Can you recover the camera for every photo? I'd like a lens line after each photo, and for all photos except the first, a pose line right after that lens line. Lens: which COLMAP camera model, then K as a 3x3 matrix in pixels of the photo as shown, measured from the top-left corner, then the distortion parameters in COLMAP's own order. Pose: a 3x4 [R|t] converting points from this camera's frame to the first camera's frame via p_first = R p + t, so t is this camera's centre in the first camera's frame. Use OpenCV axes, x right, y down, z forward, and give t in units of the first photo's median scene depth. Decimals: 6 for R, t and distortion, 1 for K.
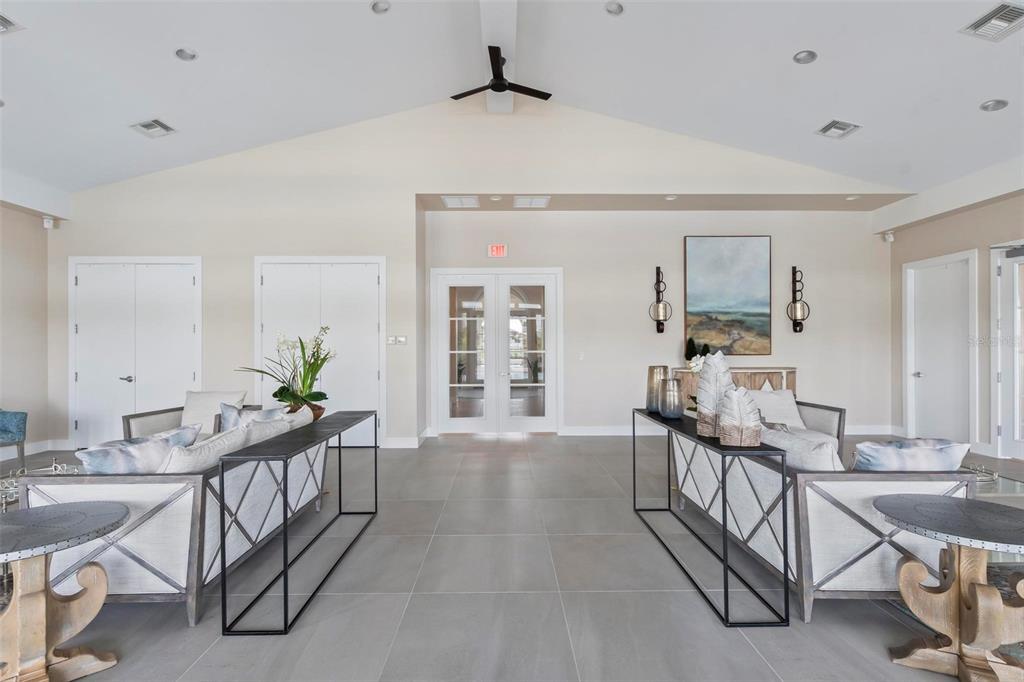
lens RADIAL K [[480.7, 0, 510.8], [0, 480.7, 342.4], [0, 0, 1]] dist [0.014075, -0.001939]
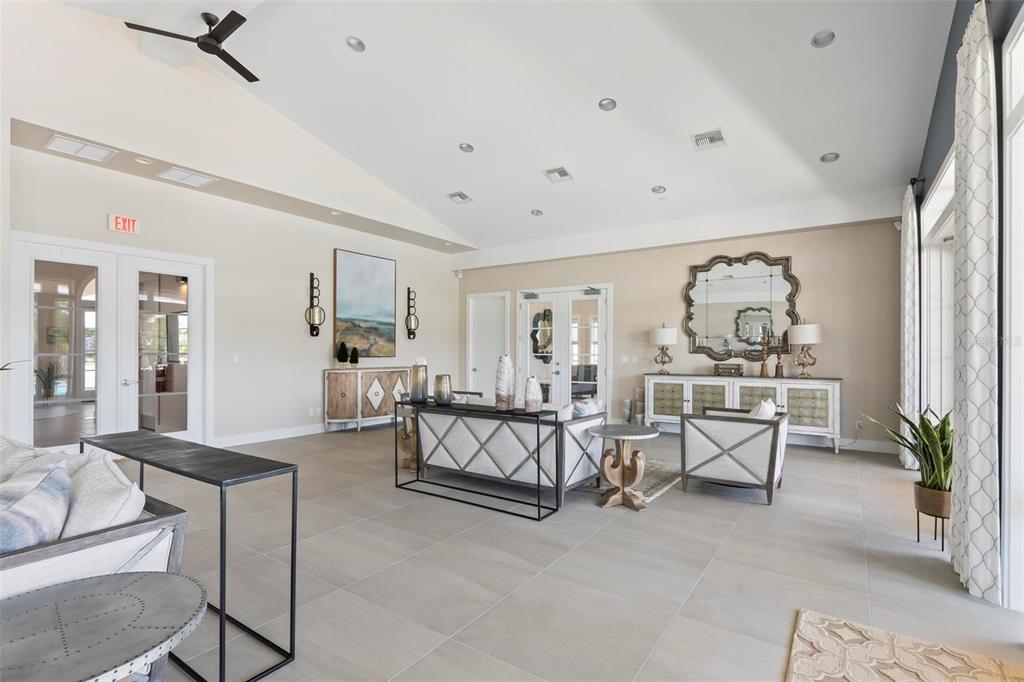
lens RADIAL K [[480.7, 0, 514.2], [0, 480.7, 344.4], [0, 0, 1]] dist [0.014075, -0.001939]
pose [[0.590191, 0.016847, 0.807088, -0.276147], [-0.017214, 0.999818, -0.008282, -0.001085], [-0.807080, -0.009005, 0.590374, 0.029089]]
